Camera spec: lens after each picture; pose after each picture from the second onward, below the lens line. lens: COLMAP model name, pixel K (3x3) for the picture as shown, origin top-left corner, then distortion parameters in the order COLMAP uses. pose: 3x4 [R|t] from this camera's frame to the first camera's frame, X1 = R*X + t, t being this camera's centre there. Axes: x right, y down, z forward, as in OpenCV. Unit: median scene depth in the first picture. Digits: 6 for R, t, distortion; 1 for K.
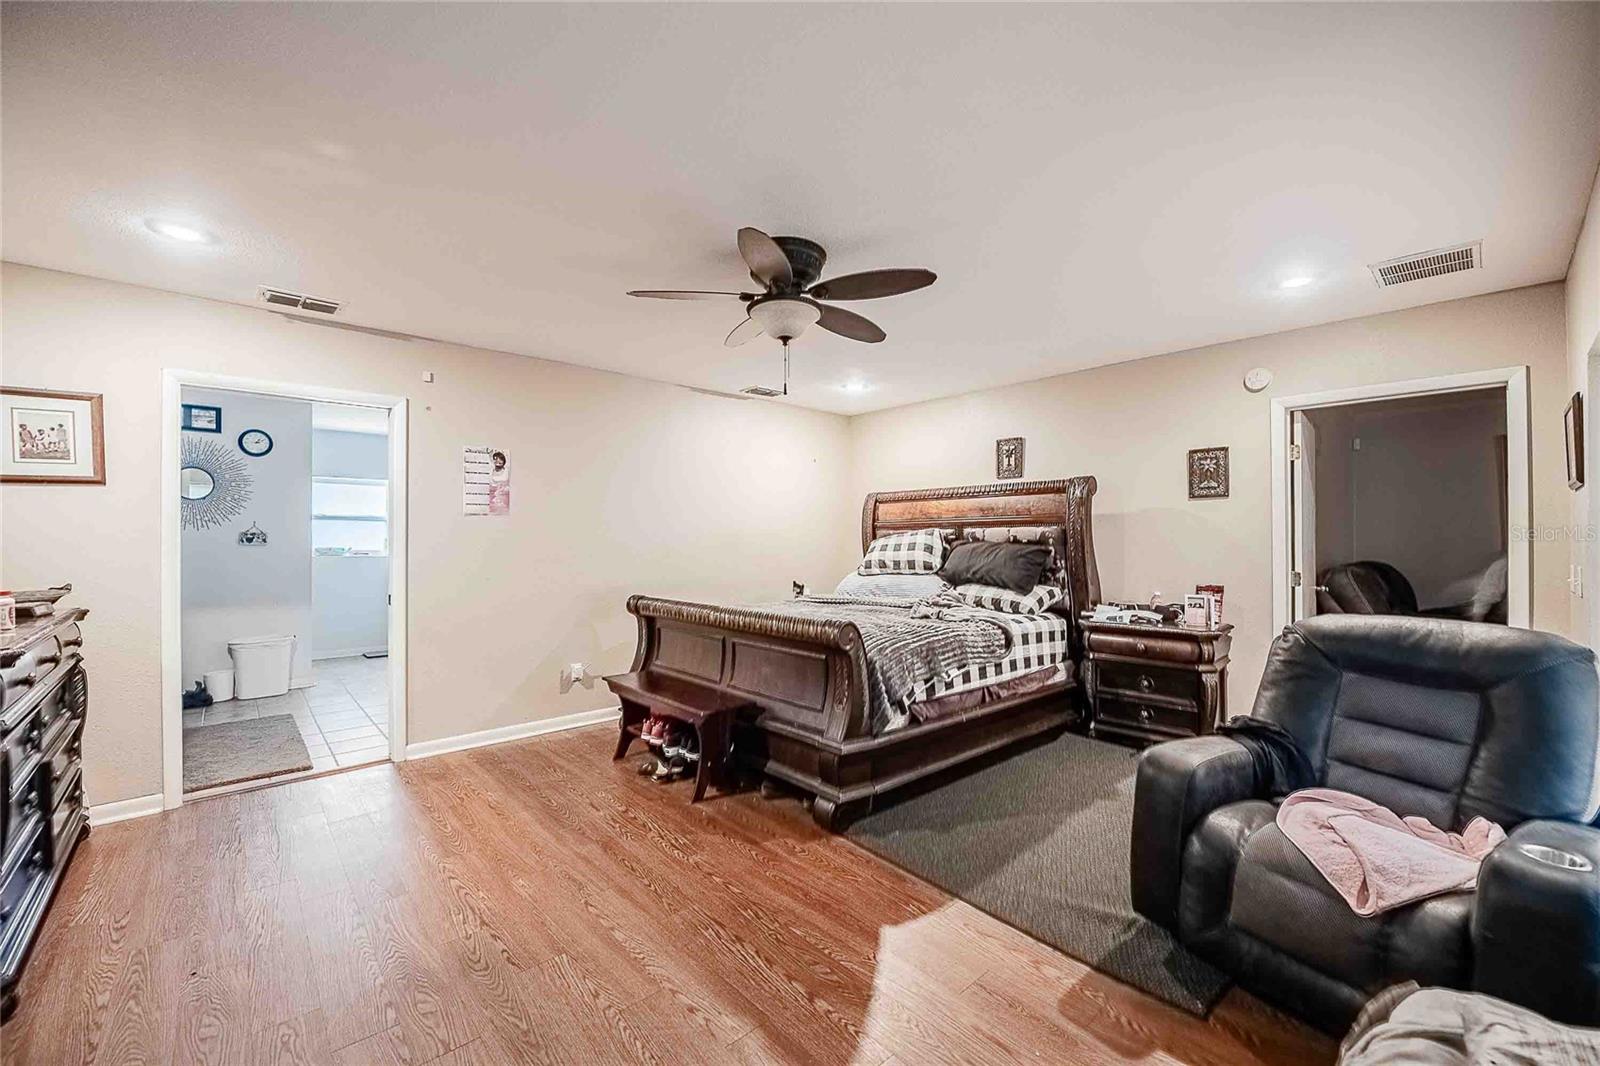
lens RADIAL K [[656.4, 0, 801.8], [0, 656.4, 532.7], [0, 0, 1]] dist [-0.016630, -0.002390]
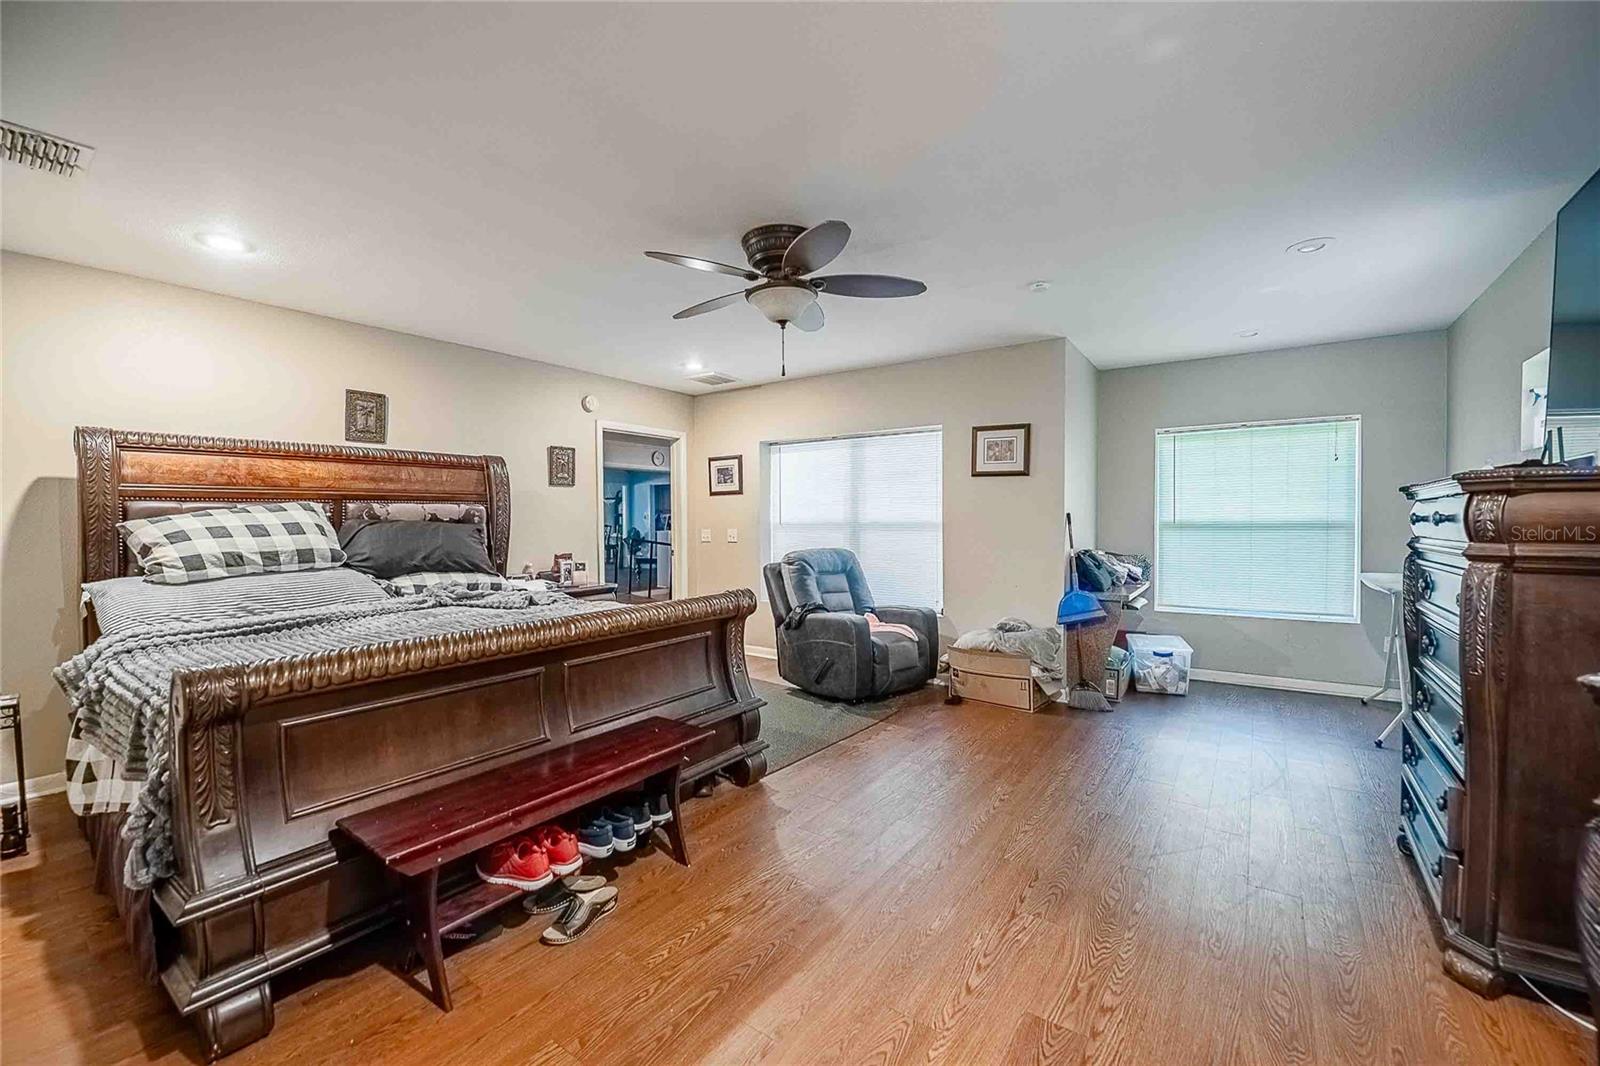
lens RADIAL K [[656.4, 0, 801.8], [0, 656.4, 532.7], [0, 0, 1]] dist [-0.016630, -0.002390]
pose [[-0.233926, -0.016591, 0.972113, -0.645595], [-0.002503, 0.999861, 0.016462, 0.015001], [-0.972251, 0.001418, -0.233935, 0.738792]]
